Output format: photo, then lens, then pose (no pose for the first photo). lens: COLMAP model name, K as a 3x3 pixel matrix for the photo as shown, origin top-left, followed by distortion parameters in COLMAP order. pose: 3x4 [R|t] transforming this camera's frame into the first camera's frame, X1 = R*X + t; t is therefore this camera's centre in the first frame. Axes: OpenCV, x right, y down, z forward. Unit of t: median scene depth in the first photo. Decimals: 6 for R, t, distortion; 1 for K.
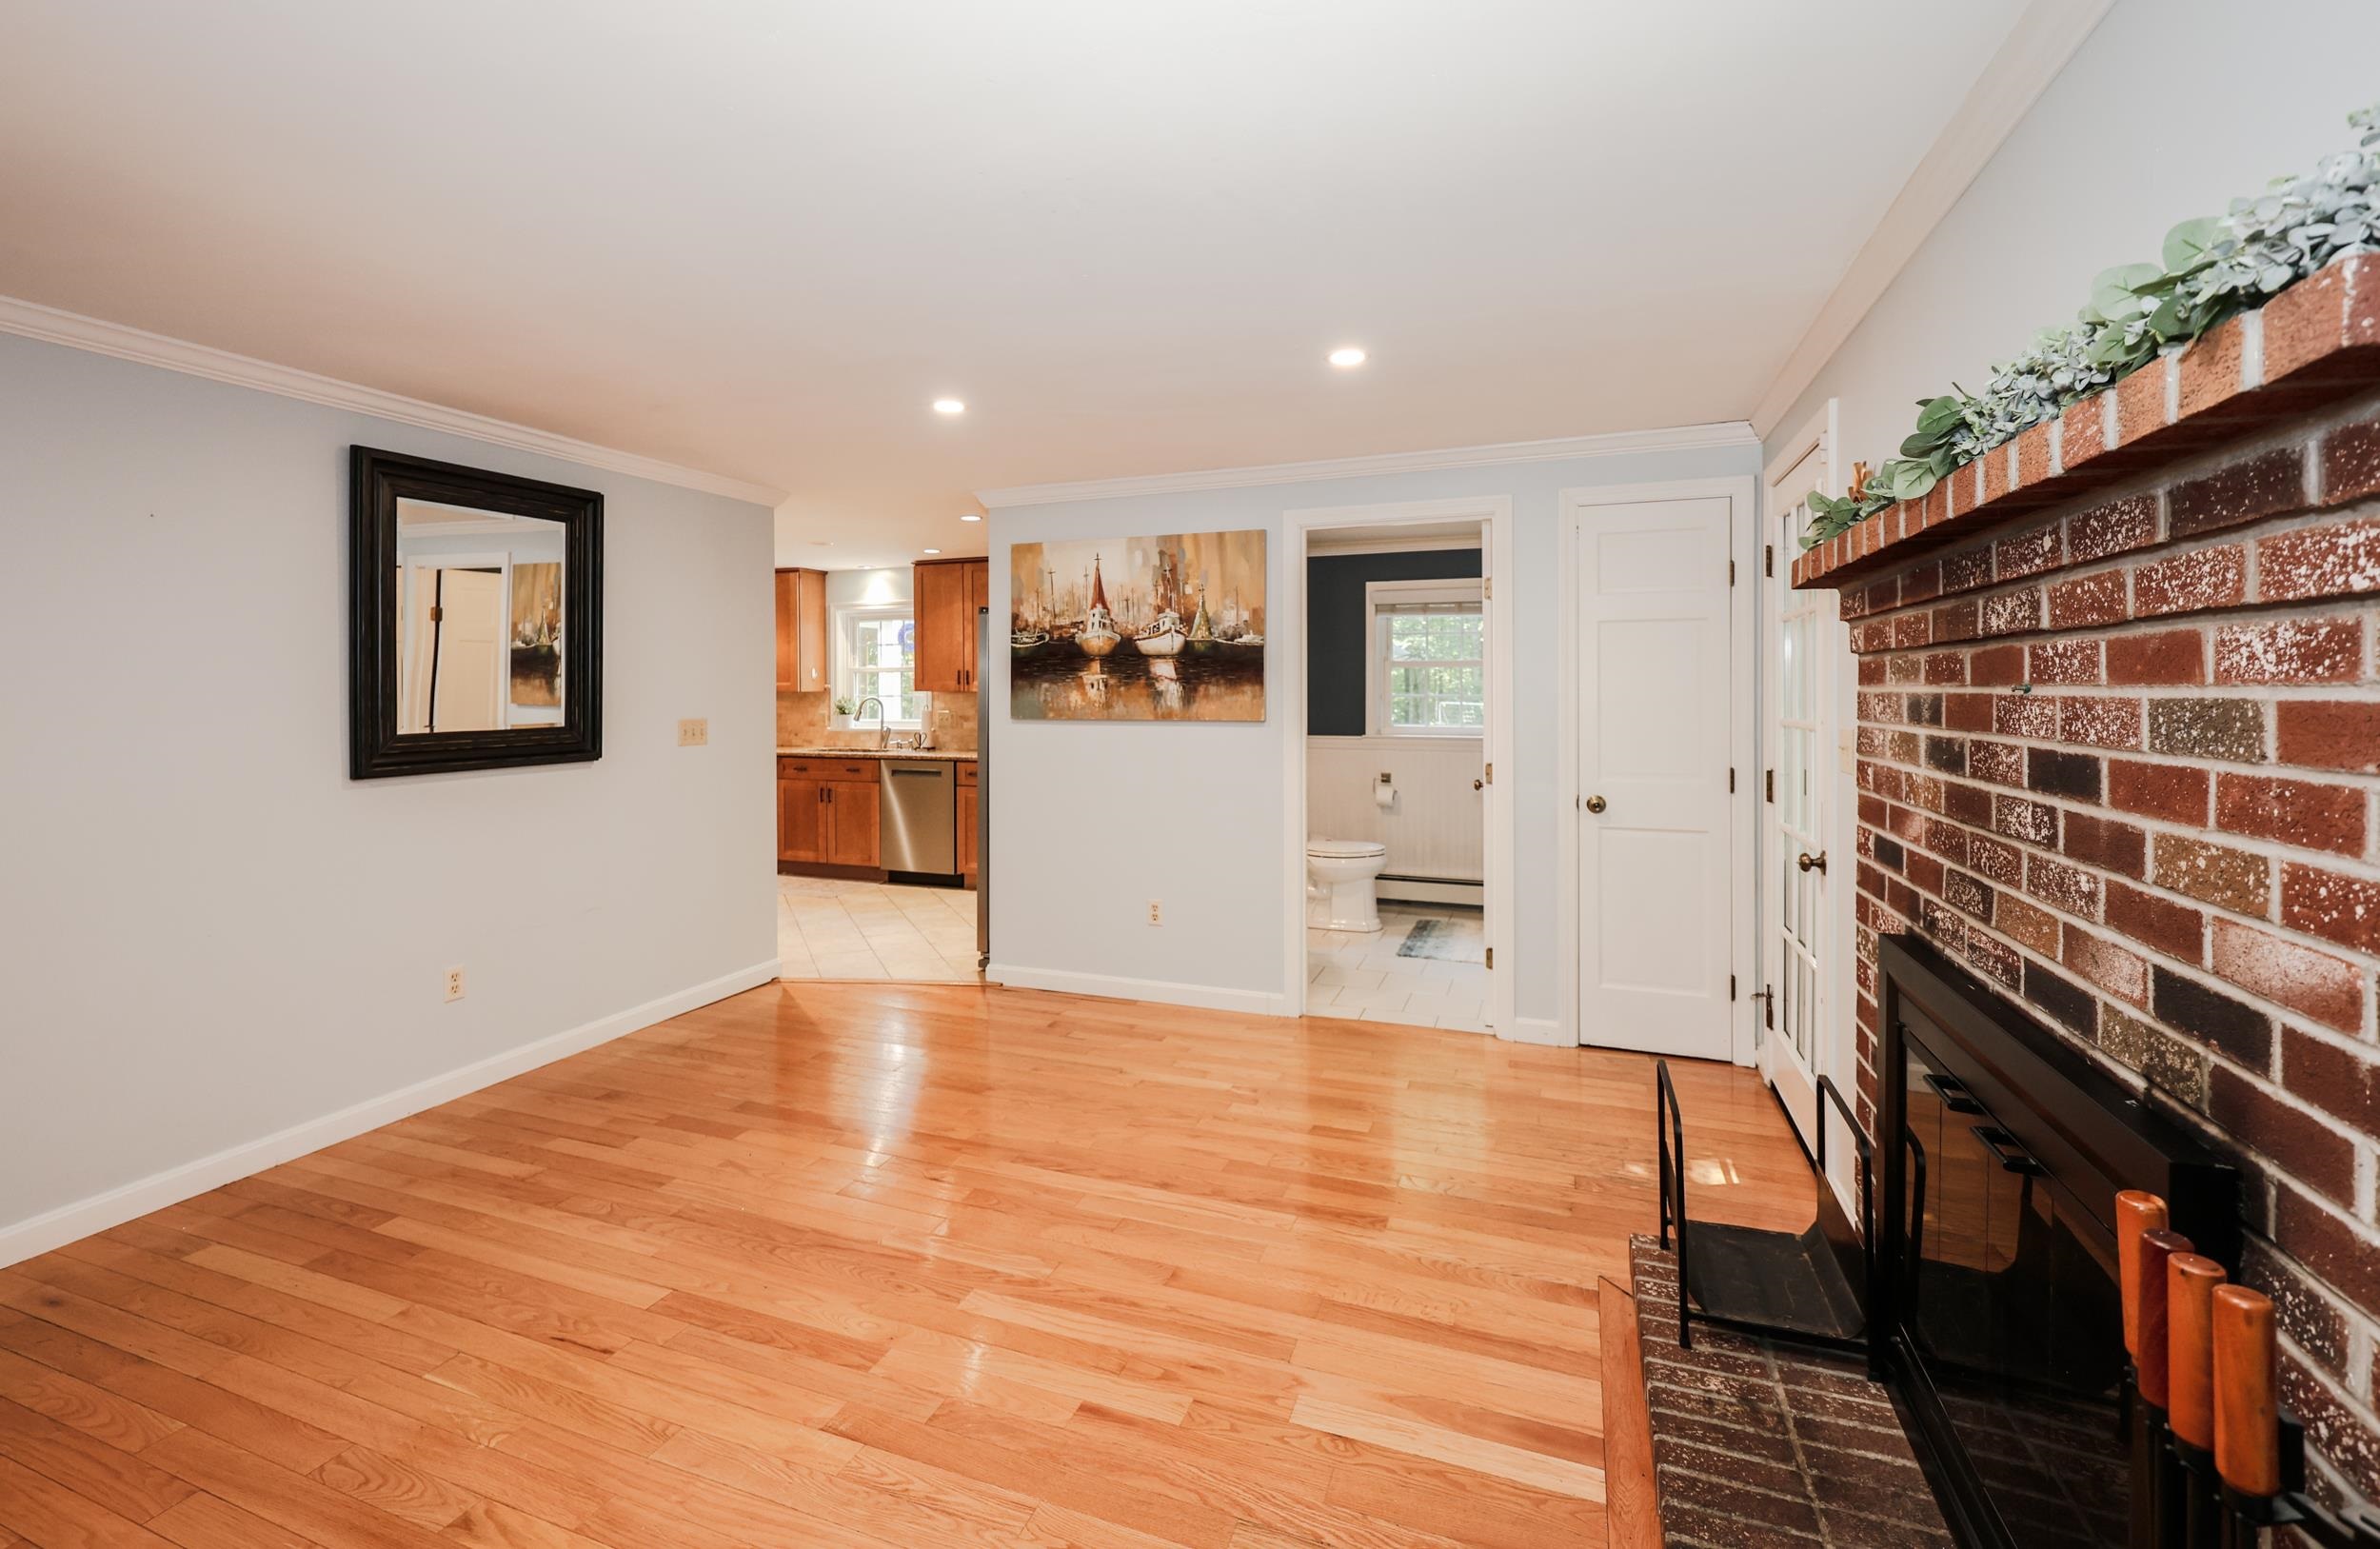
lens RADIAL K [[1041.9, 0, 1159.6], [0, 1041.9, 682.0], [0, 0, 1]] dist [-0.003540, -0.000104]
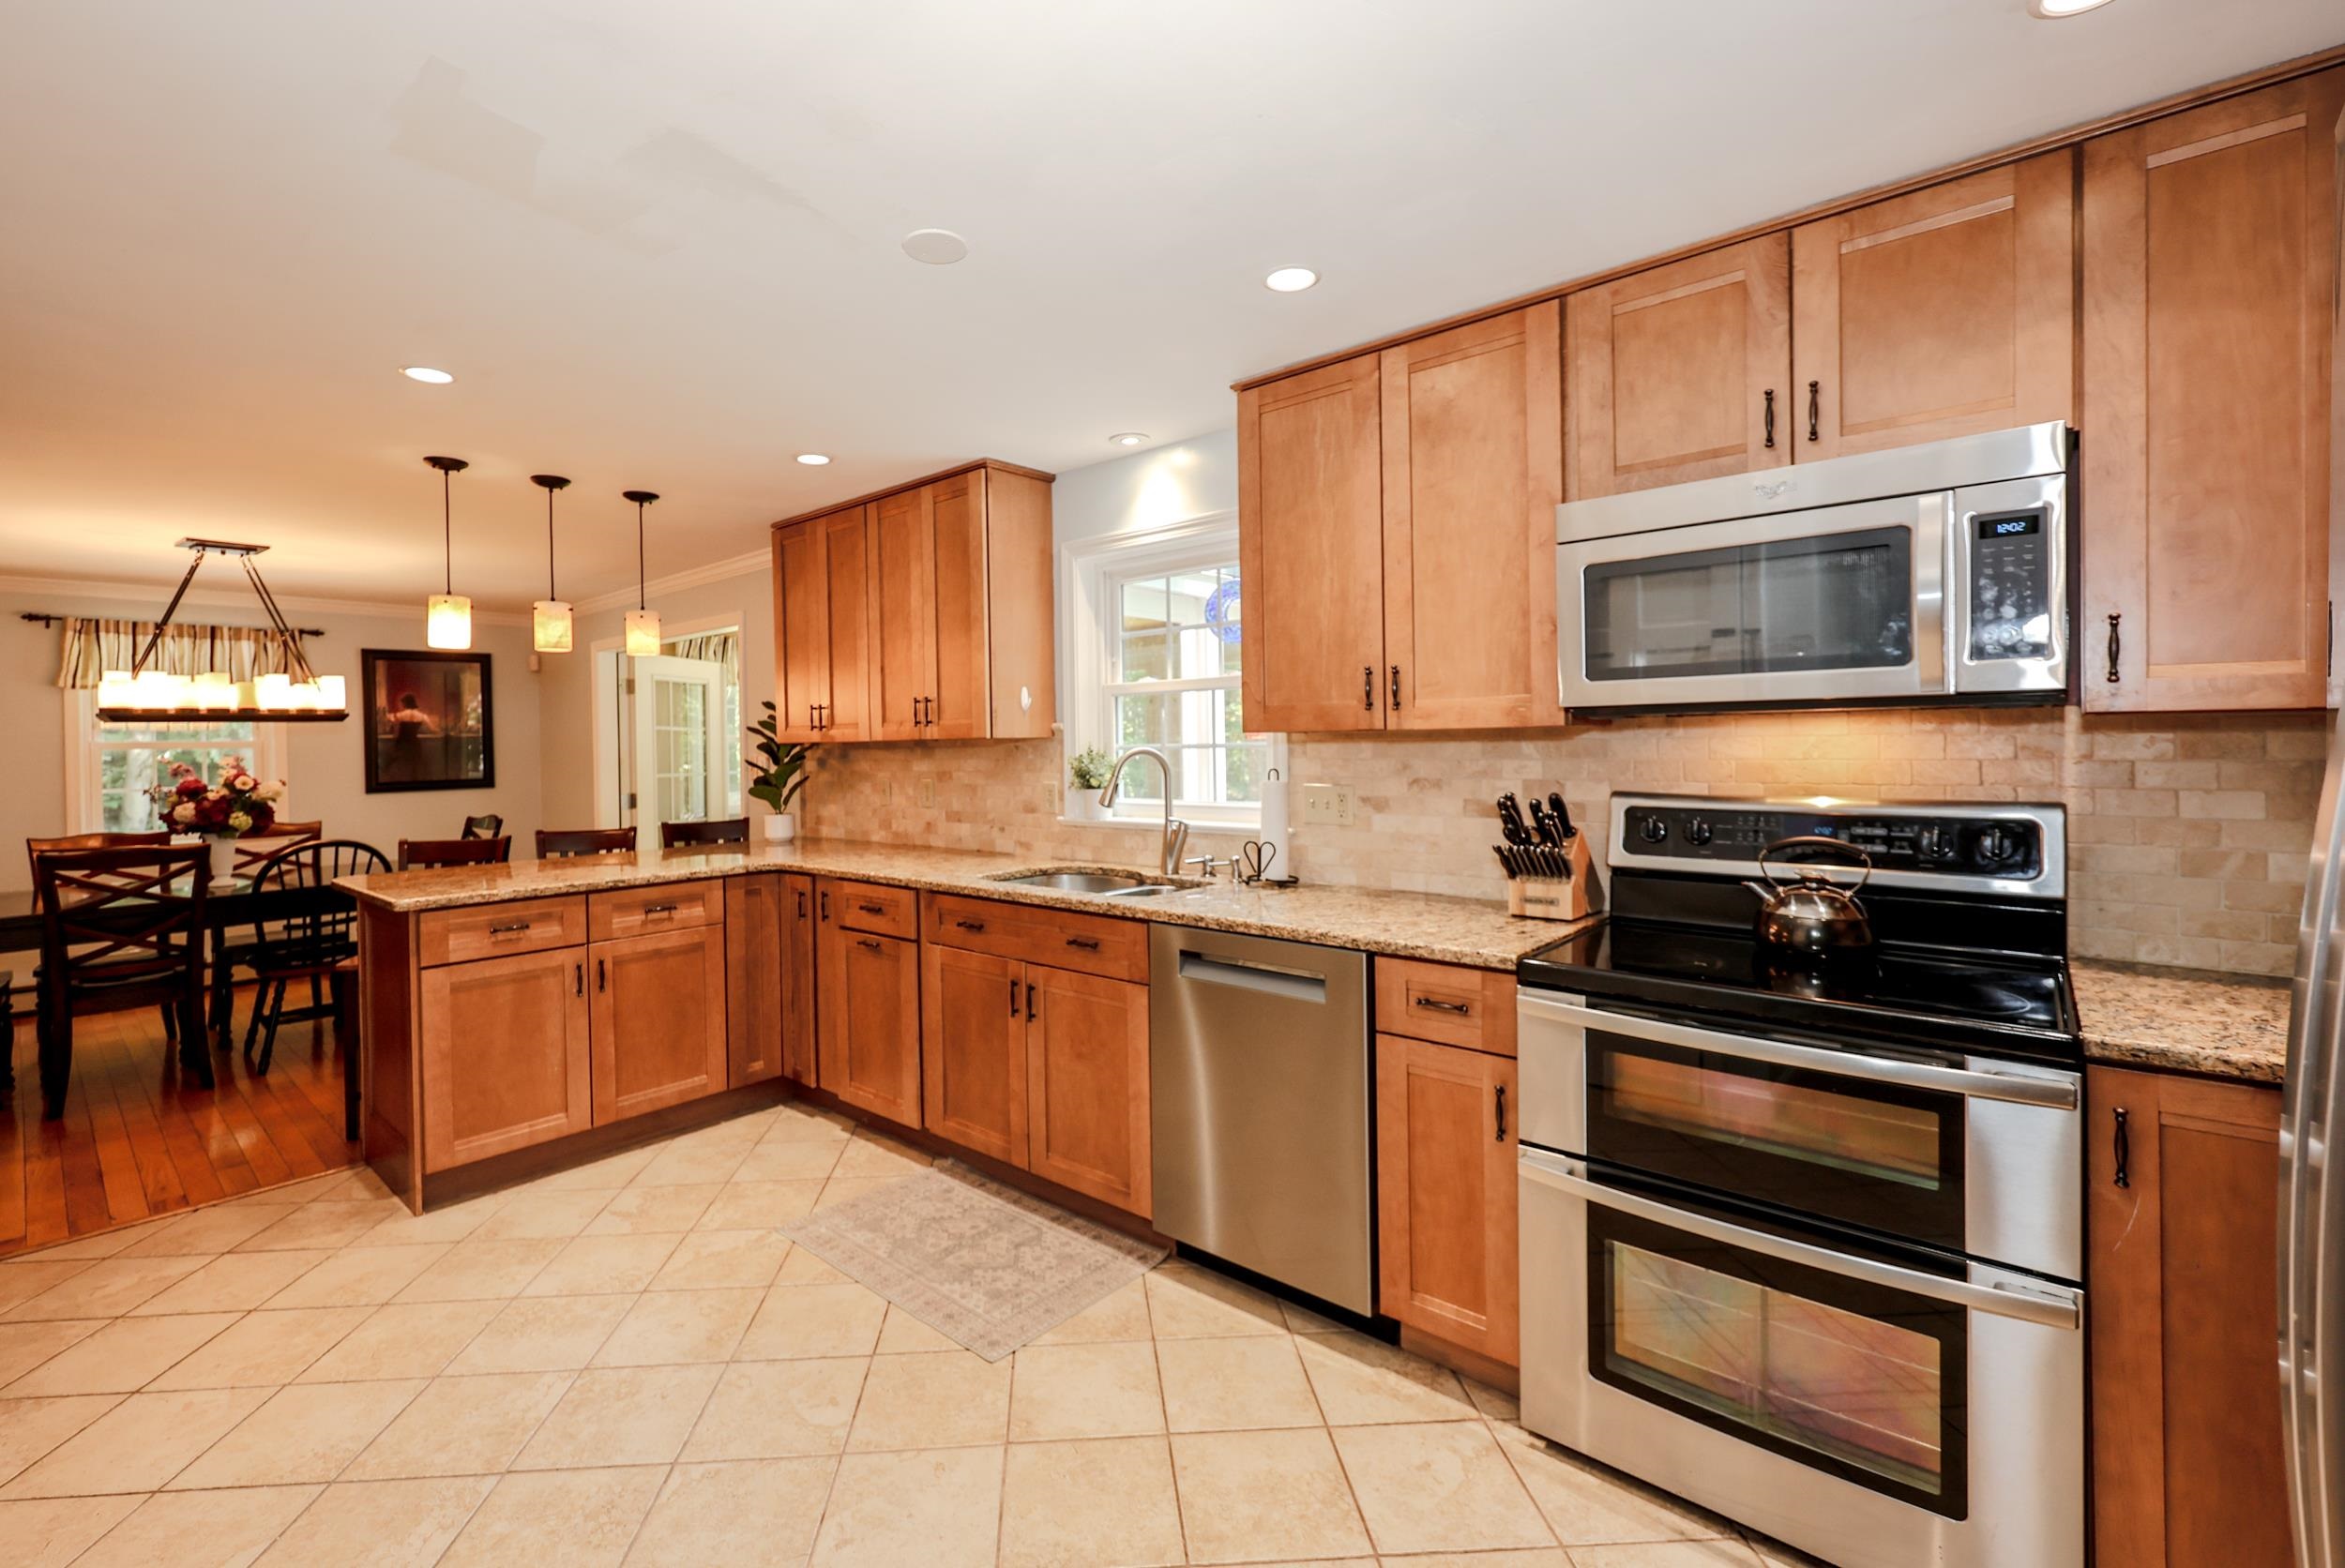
lens RADIAL K [[957.8, 0, 1165.4], [0, 957.8, 759.1], [0, 0, 1]] dist [0.000078, 0.000007]
pose [[0.949819, -0.003729, -0.312778, -0.158211], [0.010565, 0.999741, 0.020163, 0.011873], [0.312622, -0.022455, 0.949612, 0.683128]]
